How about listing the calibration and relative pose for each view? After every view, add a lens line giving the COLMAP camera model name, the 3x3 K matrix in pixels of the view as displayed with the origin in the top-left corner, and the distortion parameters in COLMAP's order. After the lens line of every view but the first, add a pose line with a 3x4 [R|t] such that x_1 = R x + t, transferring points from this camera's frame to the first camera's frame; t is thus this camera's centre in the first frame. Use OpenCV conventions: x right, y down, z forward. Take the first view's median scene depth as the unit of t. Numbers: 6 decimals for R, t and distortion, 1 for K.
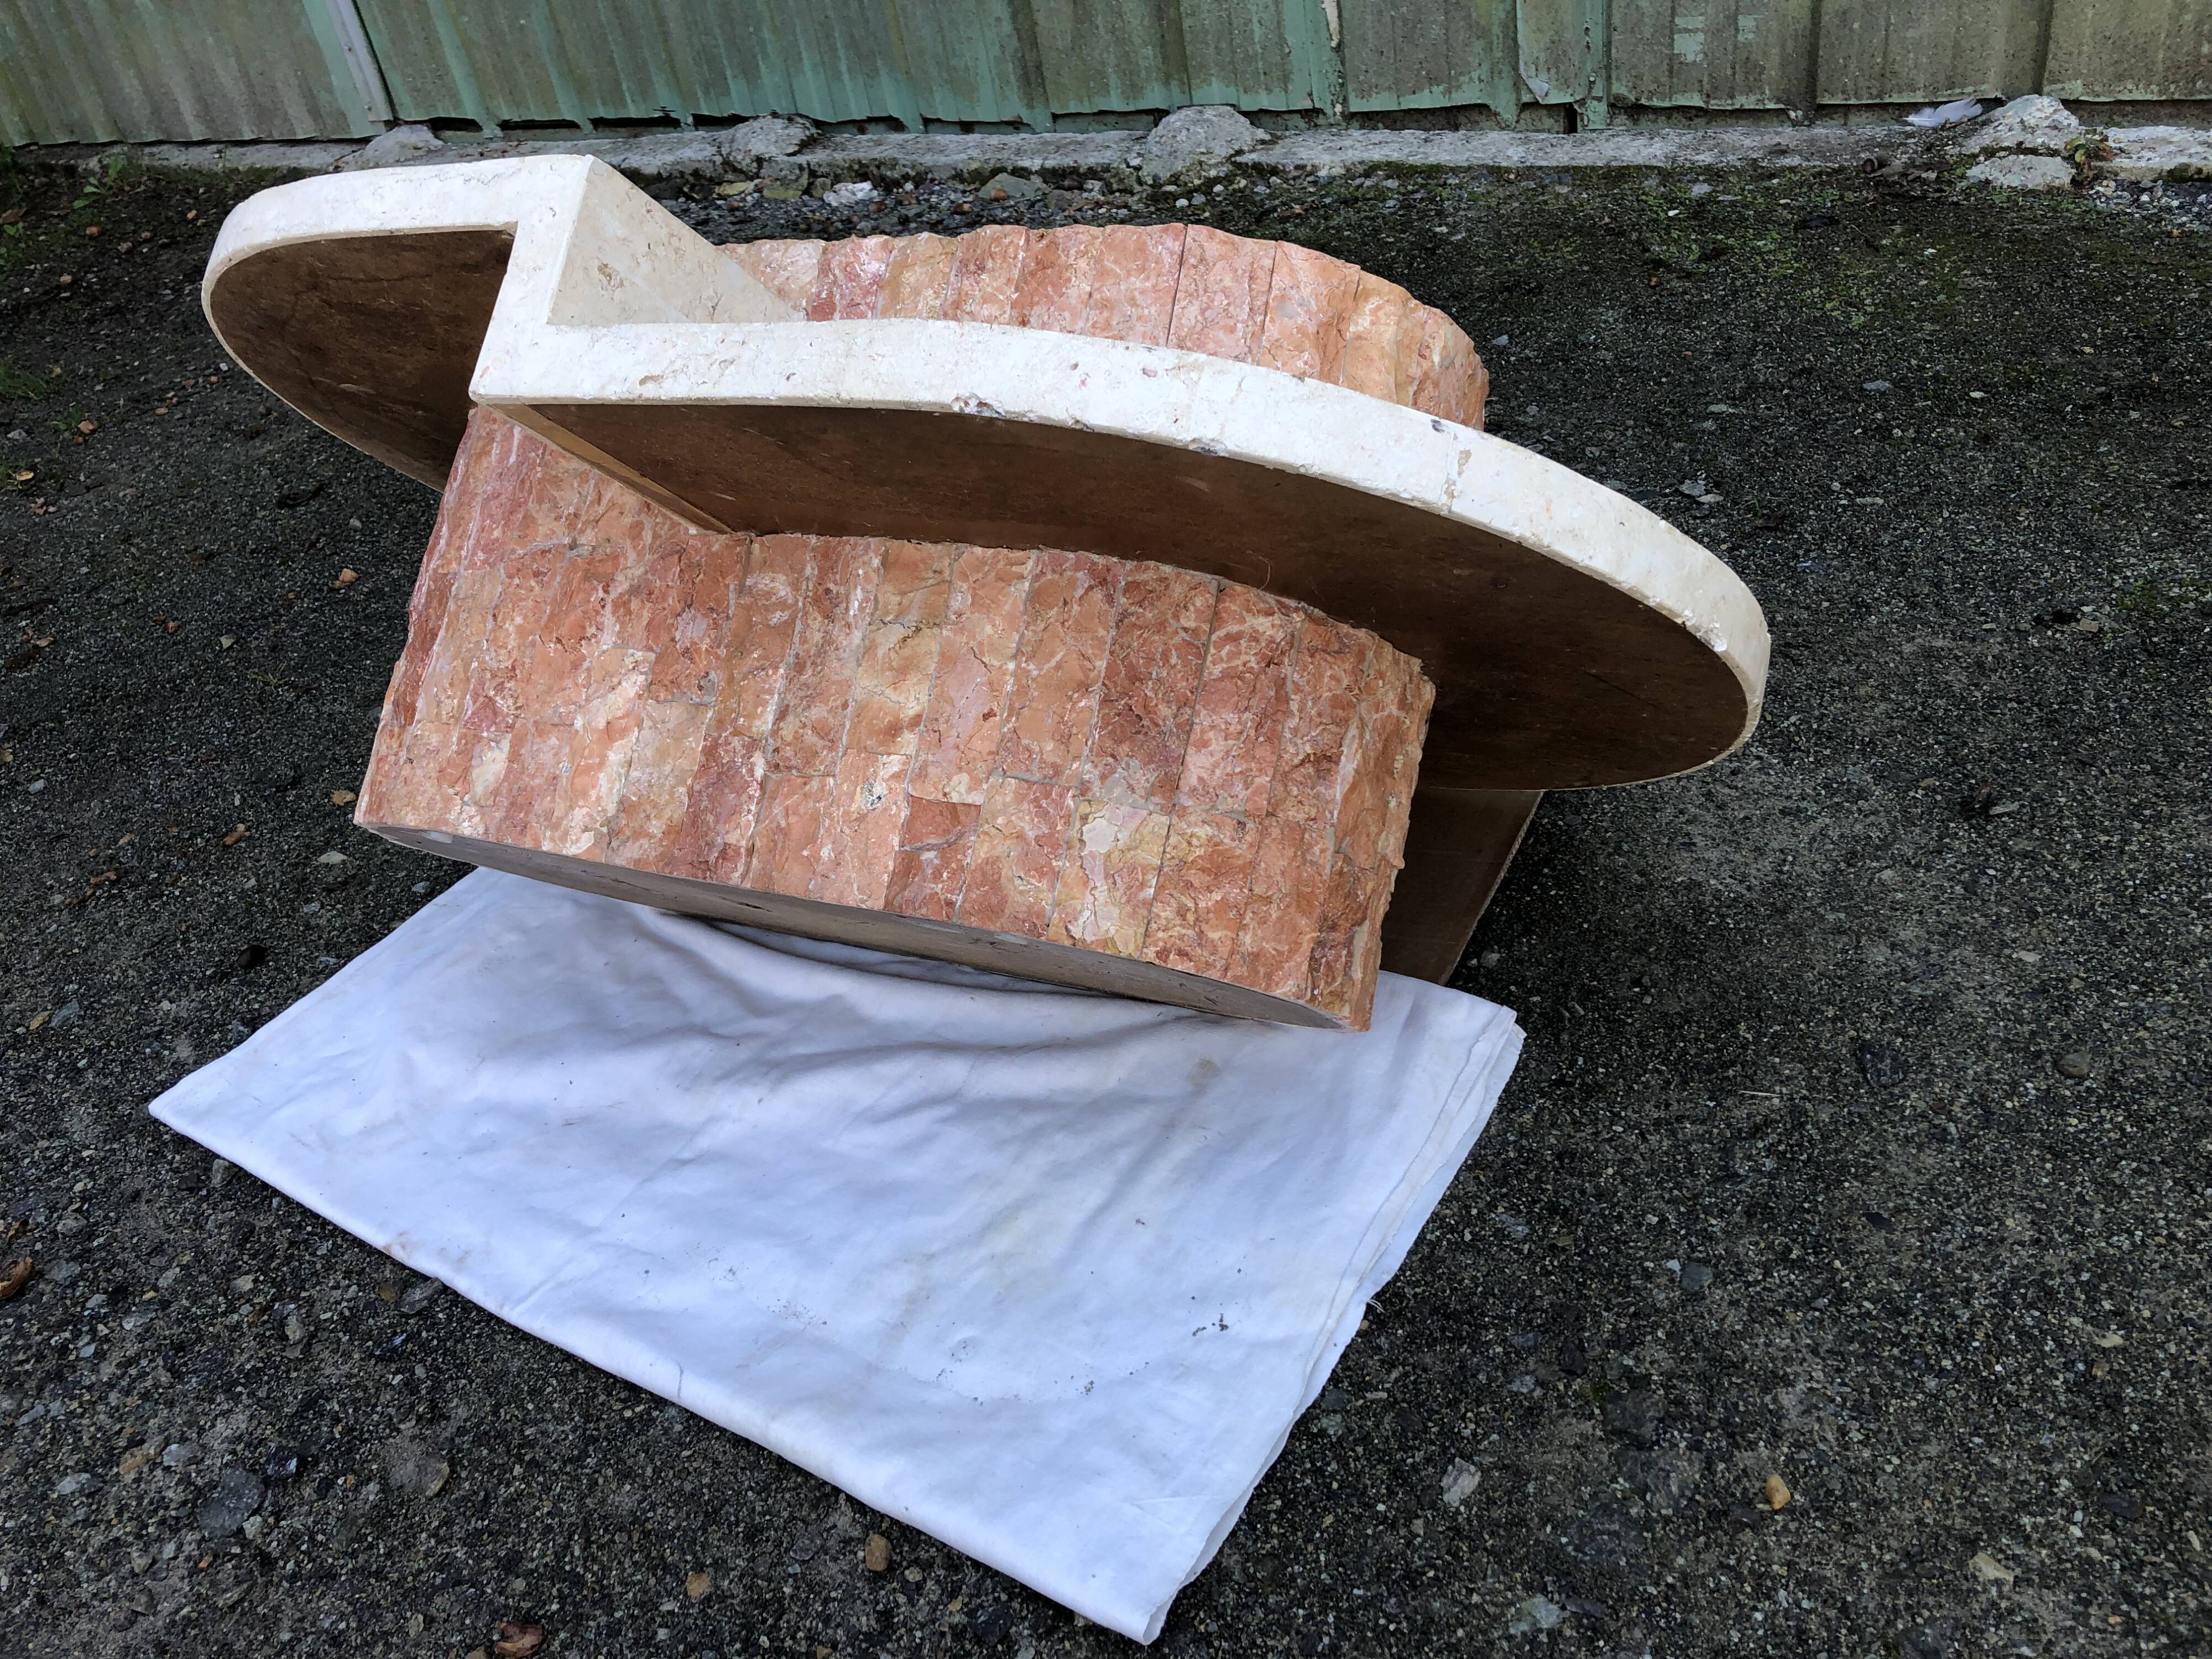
lens RADIAL K [[1795.2, 0, 1110.6], [0, 1795.2, 798.1], [0, 0, 1]] dist [0.021897, -0.002969]
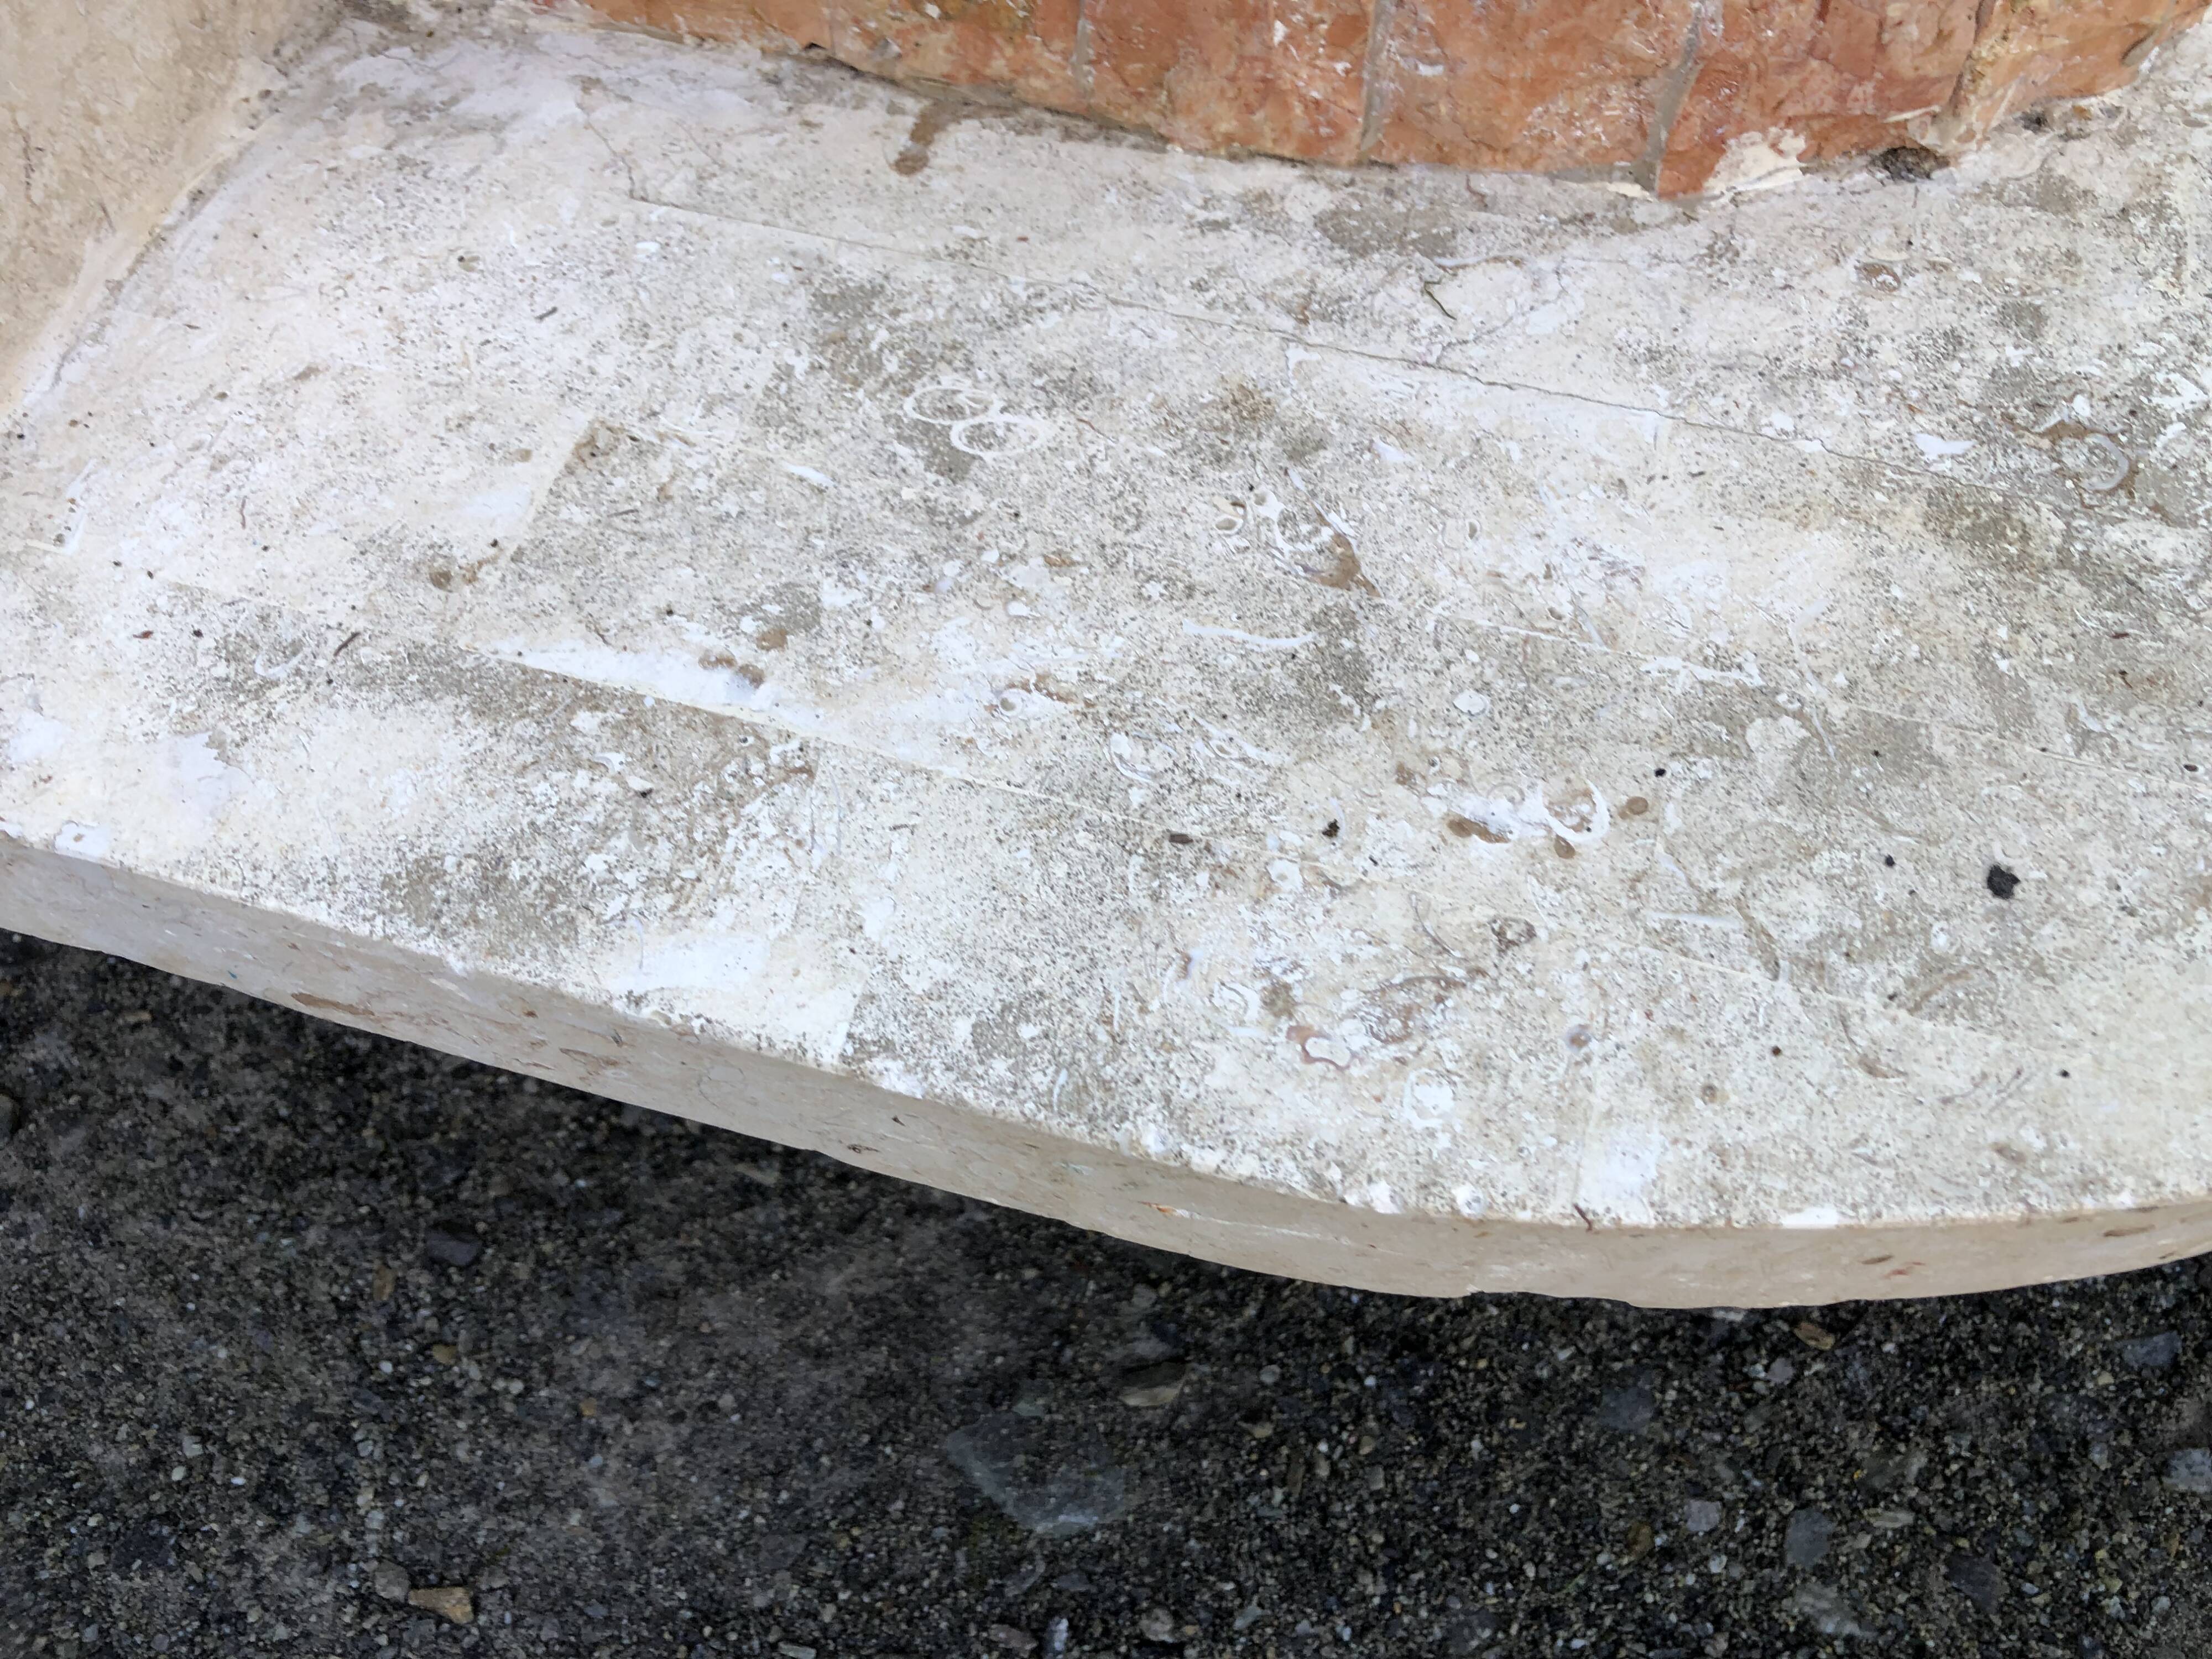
lens RADIAL K [[1848.1, 0, 1116.5], [0, 1848.1, 812.7], [0, 0, 1]] dist [0.005175, -0.004851]
pose [[0.955685, -0.092446, 0.279498, -0.134726], [-0.028081, 0.916459, 0.399143, -0.018574], [-0.293048, -0.389304, 0.873250, 0.593435]]
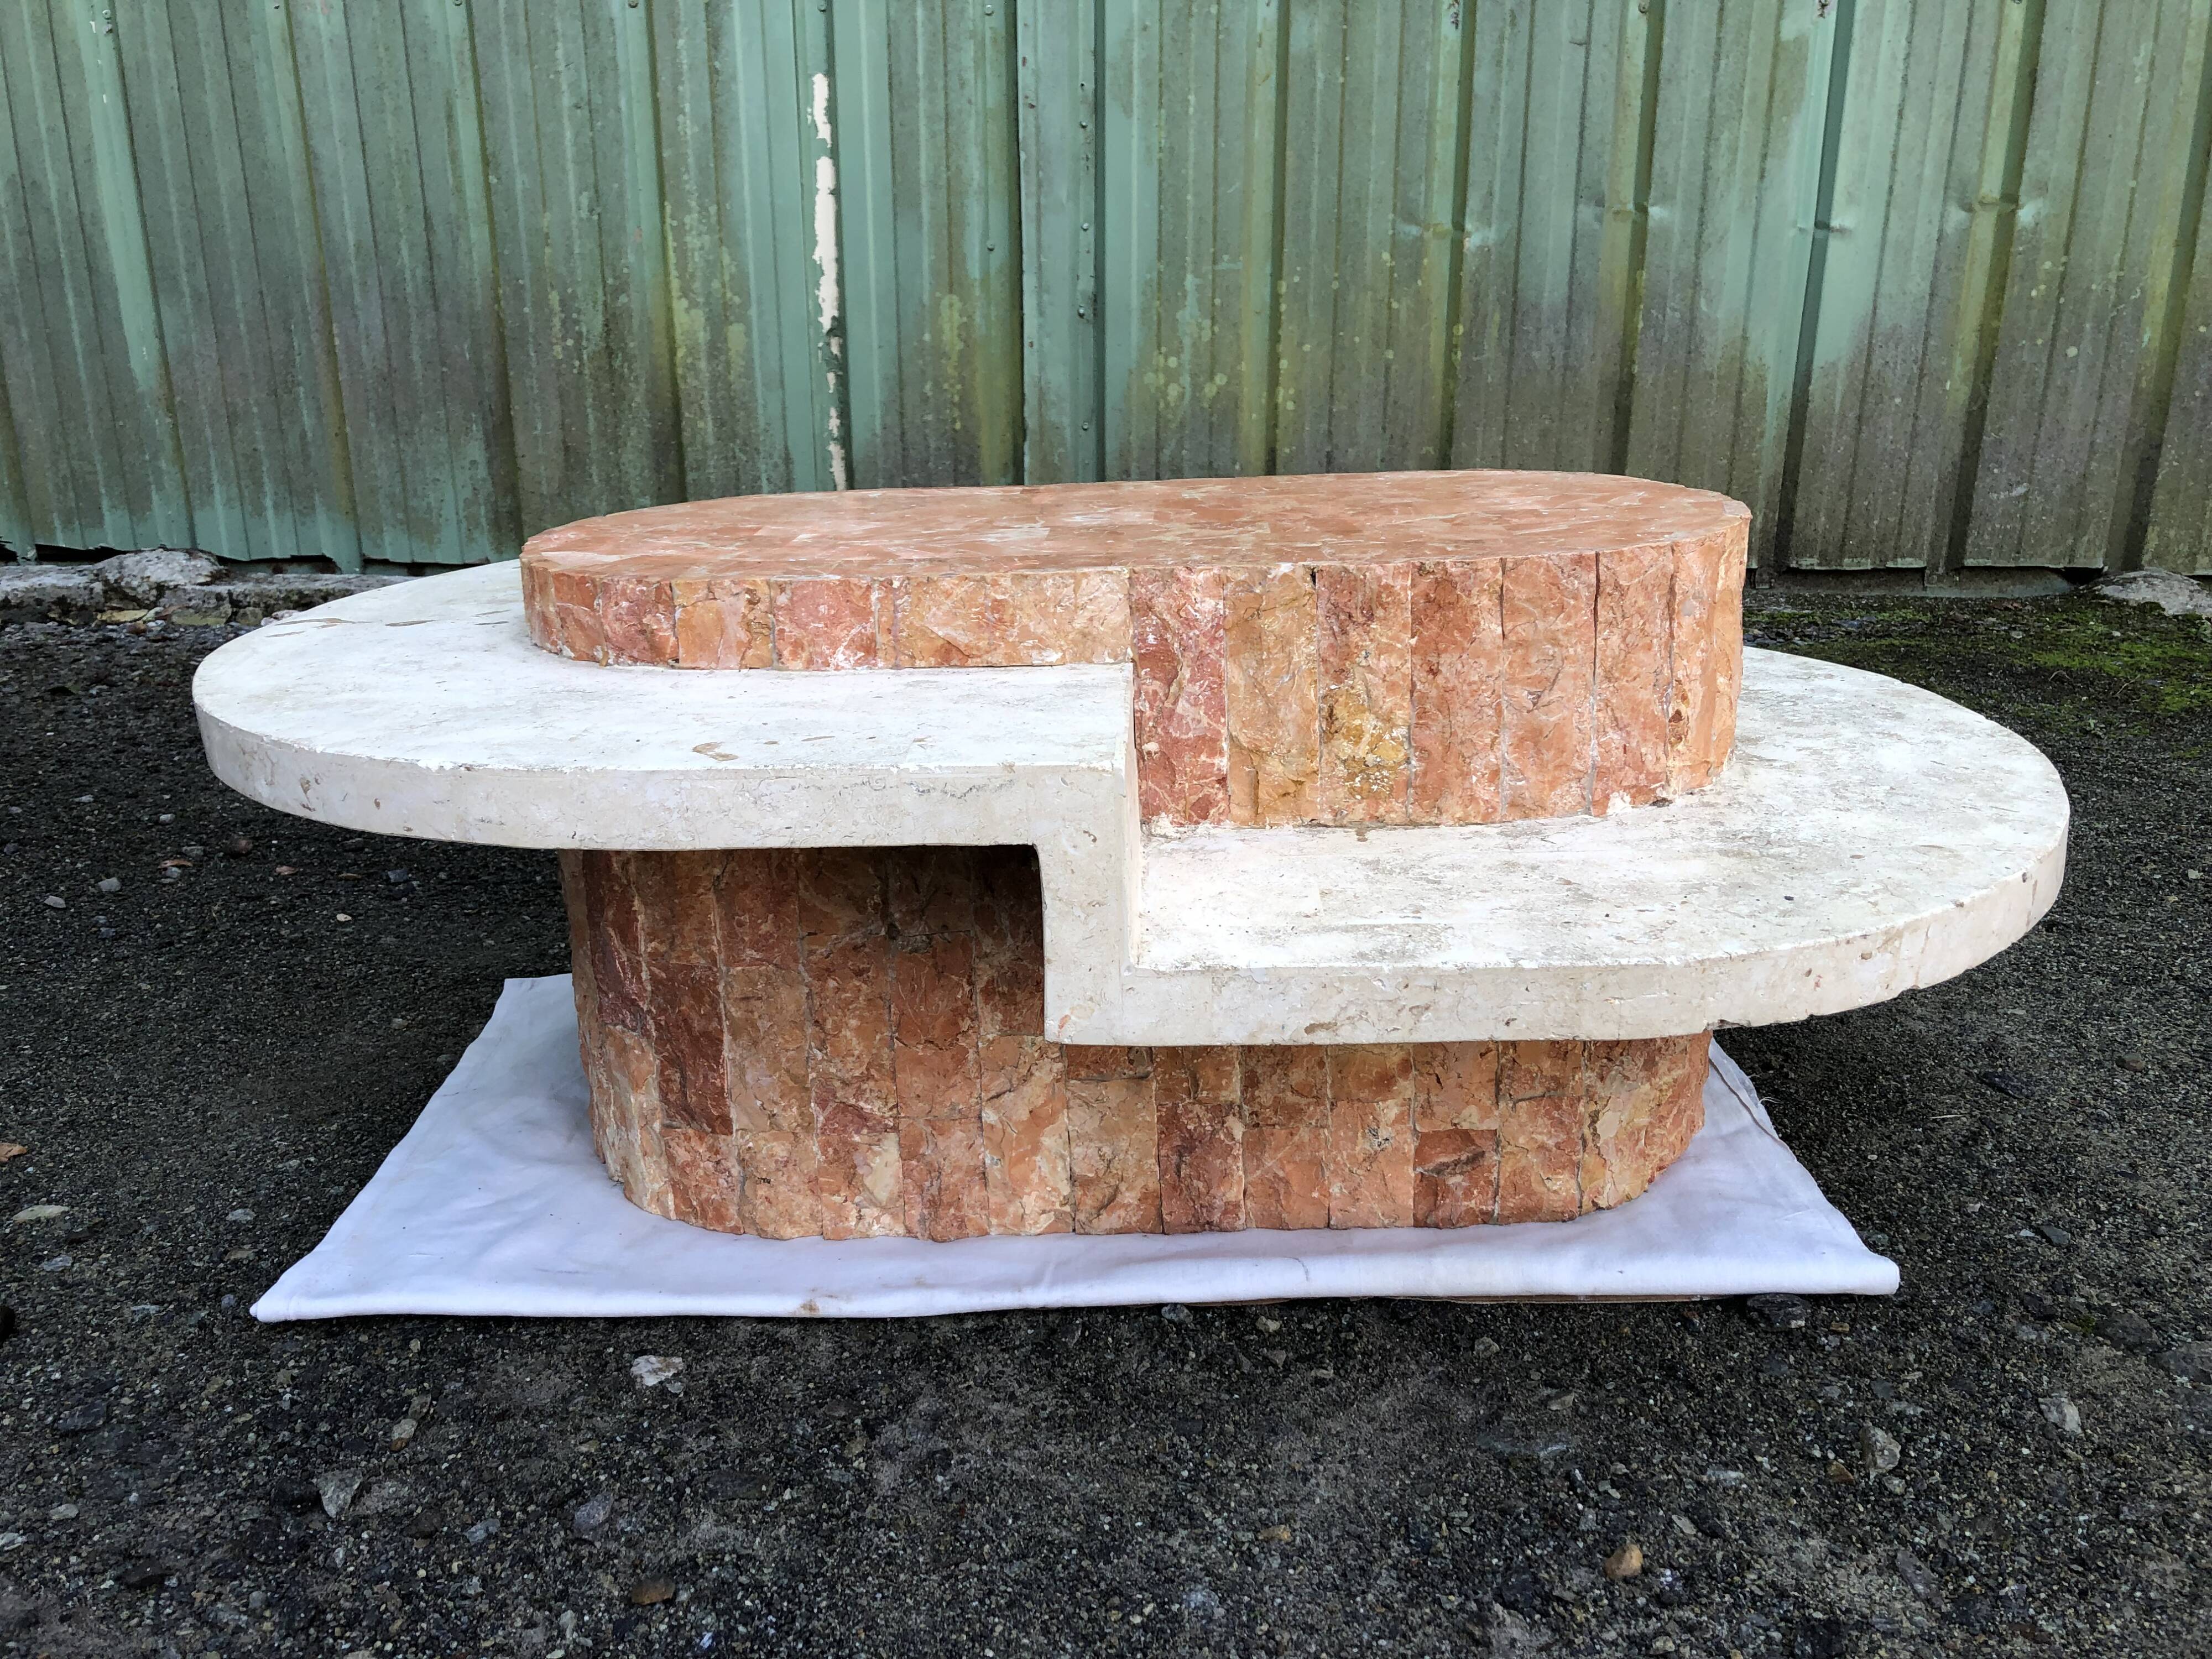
lens RADIAL K [[1787.3, 0, 1118.3], [0, 1787.3, 821.5], [0, 0, 1]] dist [0.019330, 0.001995]
pose [[0.872422, 0.011351, 0.488621, -0.585407], [0.150557, 0.944874, -0.290767, 0.221815], [-0.464986, 0.327237, 0.822621, 0.254804]]
